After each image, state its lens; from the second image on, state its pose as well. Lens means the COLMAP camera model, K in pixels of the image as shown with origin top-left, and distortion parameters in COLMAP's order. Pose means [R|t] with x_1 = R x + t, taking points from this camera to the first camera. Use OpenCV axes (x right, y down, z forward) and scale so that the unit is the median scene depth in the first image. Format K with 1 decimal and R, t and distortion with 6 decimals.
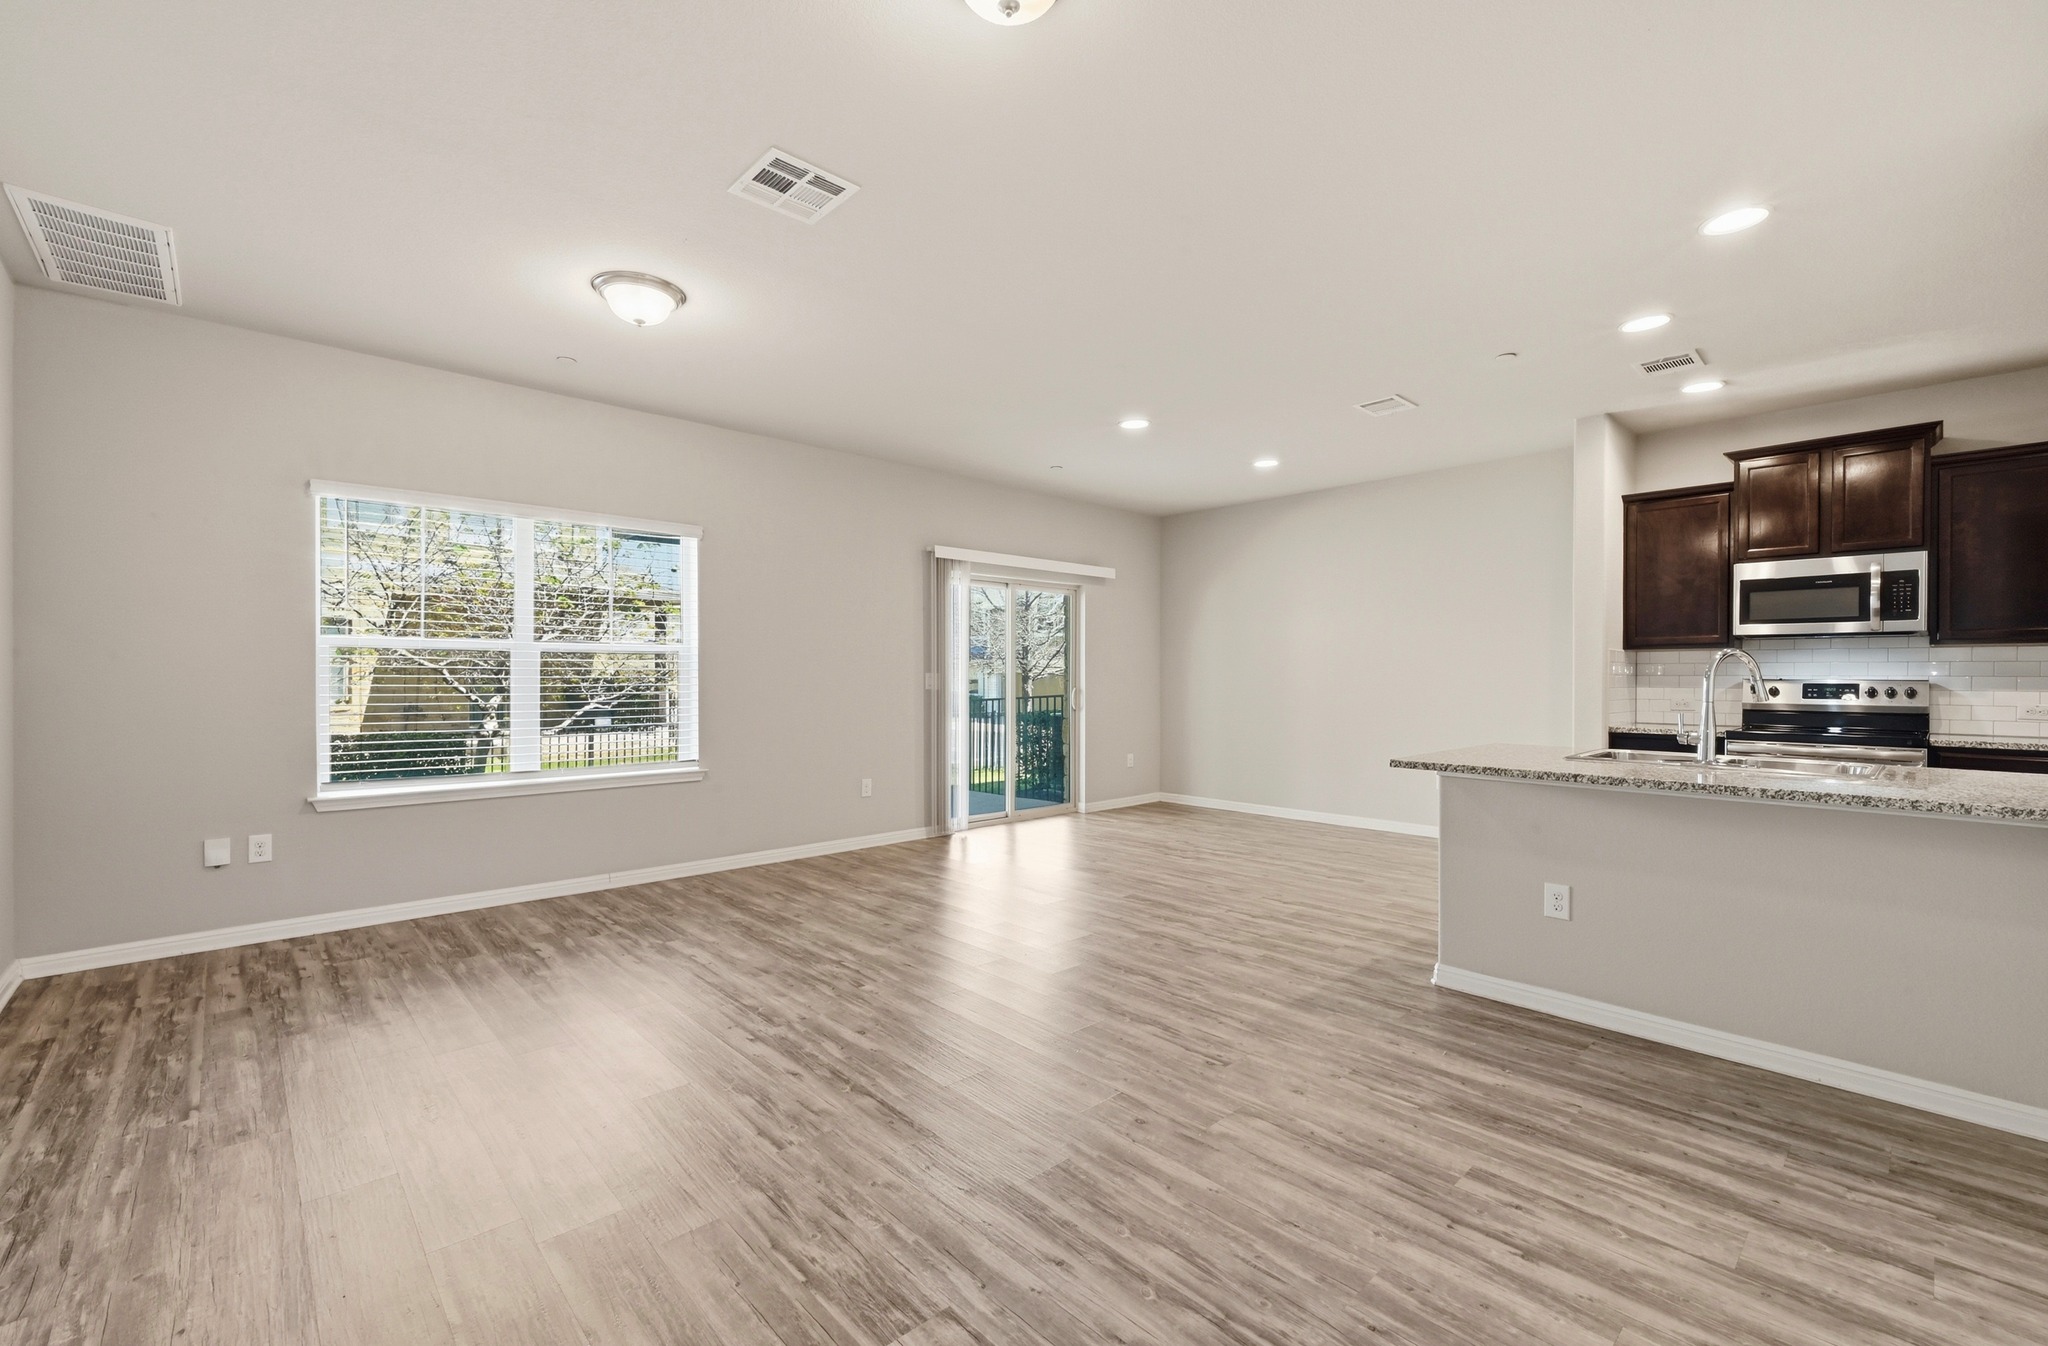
lens RADIAL K [[859.9, 0, 1031.3], [0, 859.9, 661.0], [0, 0, 1]] dist [0.003350, 0.000287]
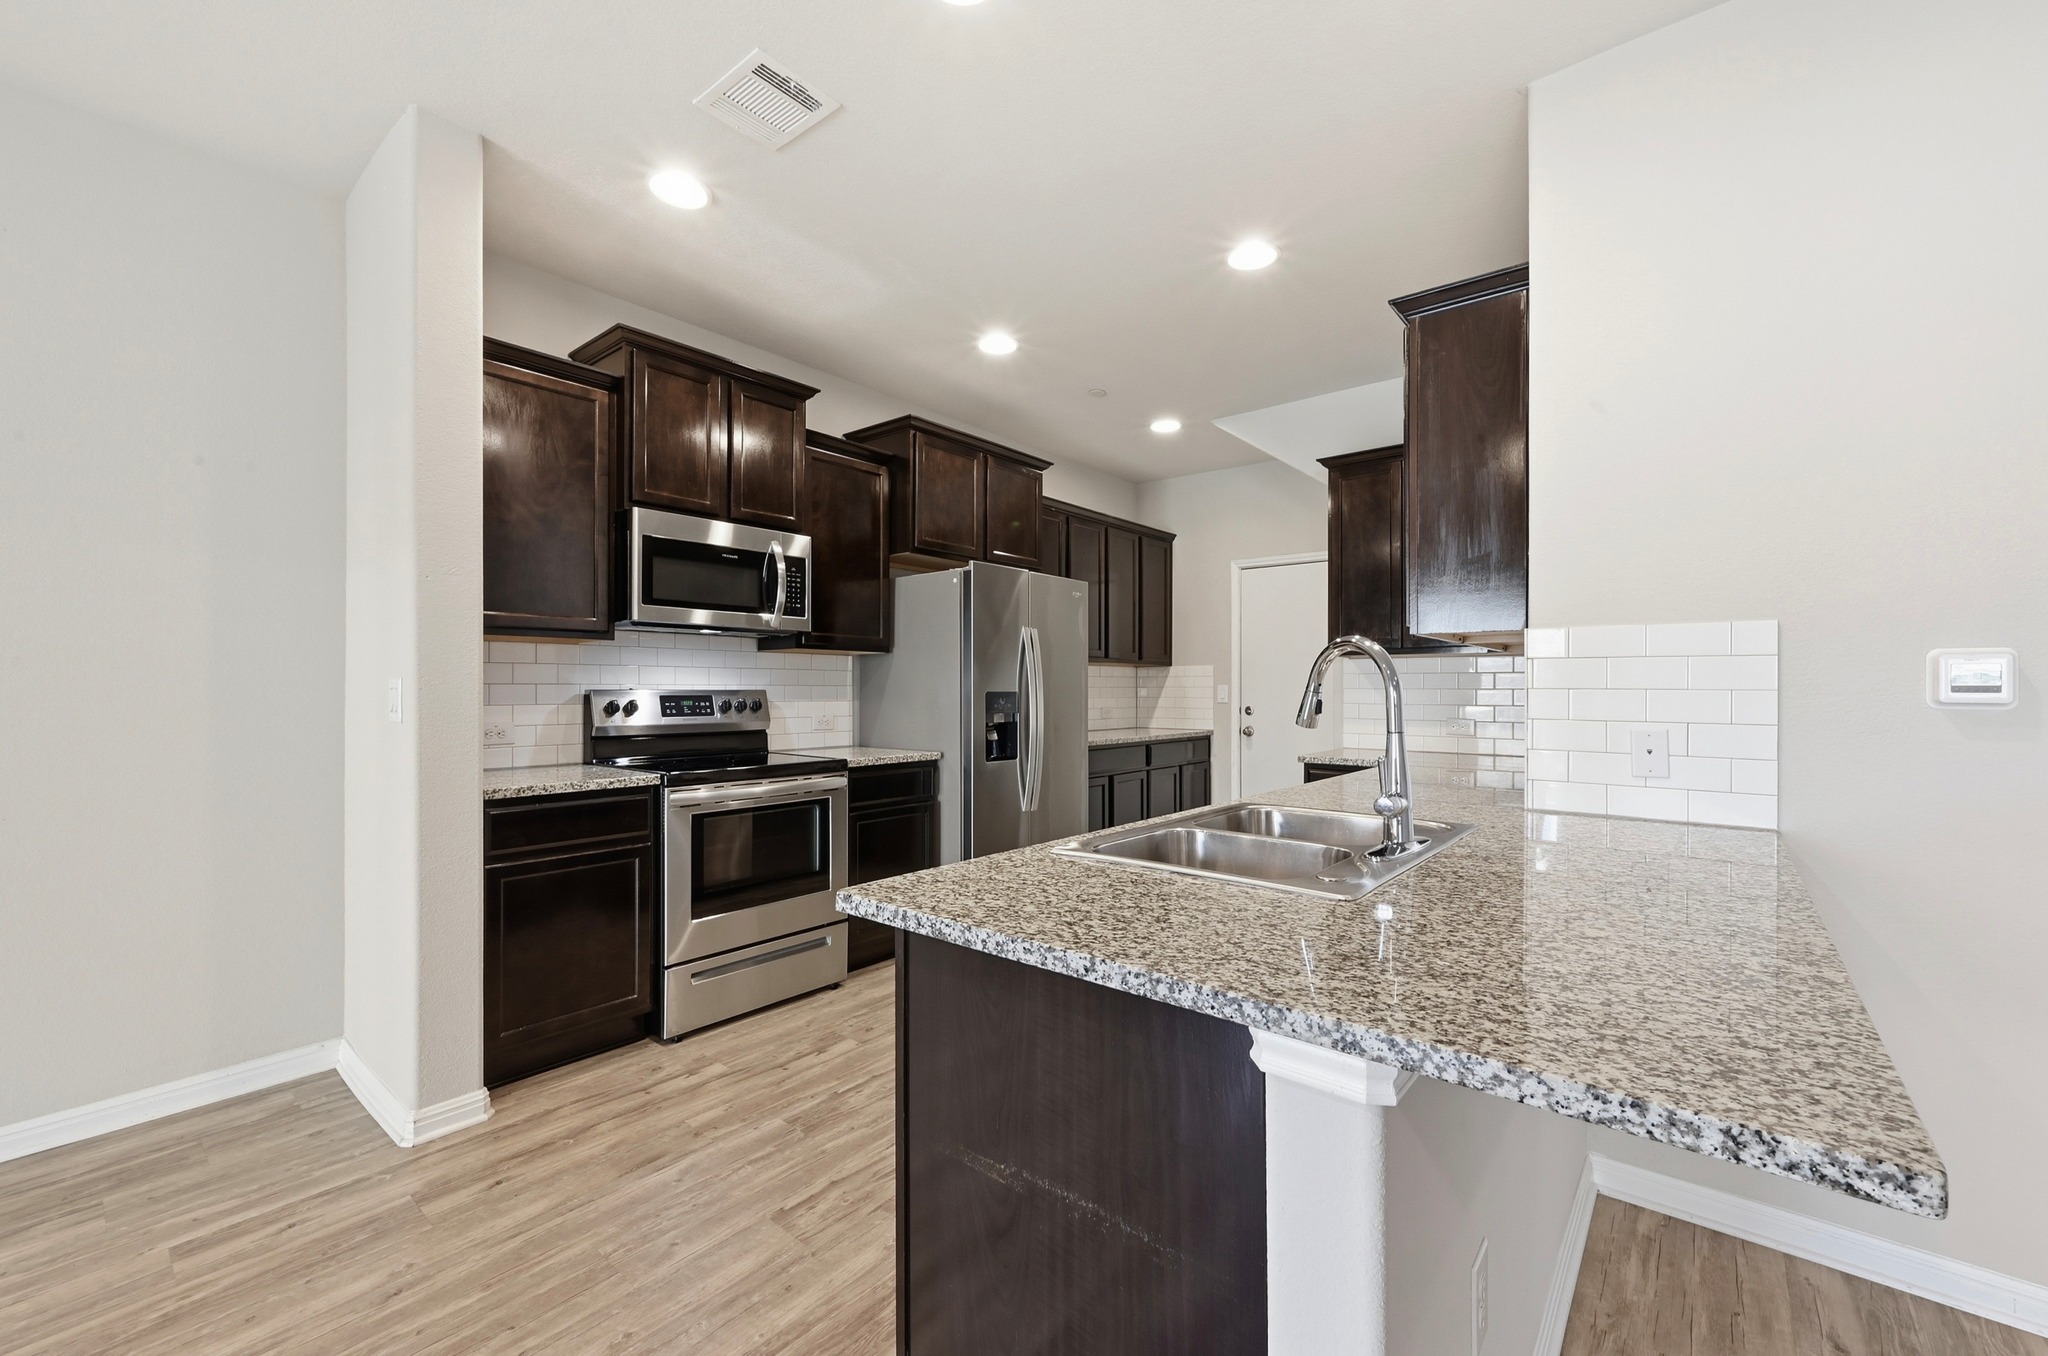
lens RADIAL K [[820.7, 0, 1026.3], [0, 820.7, 685.4], [0, 0, 1]] dist [-0.001115, 0.000250]
pose [[-0.121387, -0.001654, 0.992604, 0.232697], [-0.021503, 0.999768, -0.000963, 0.014617], [-0.992372, -0.021461, -0.121394, 1.011653]]
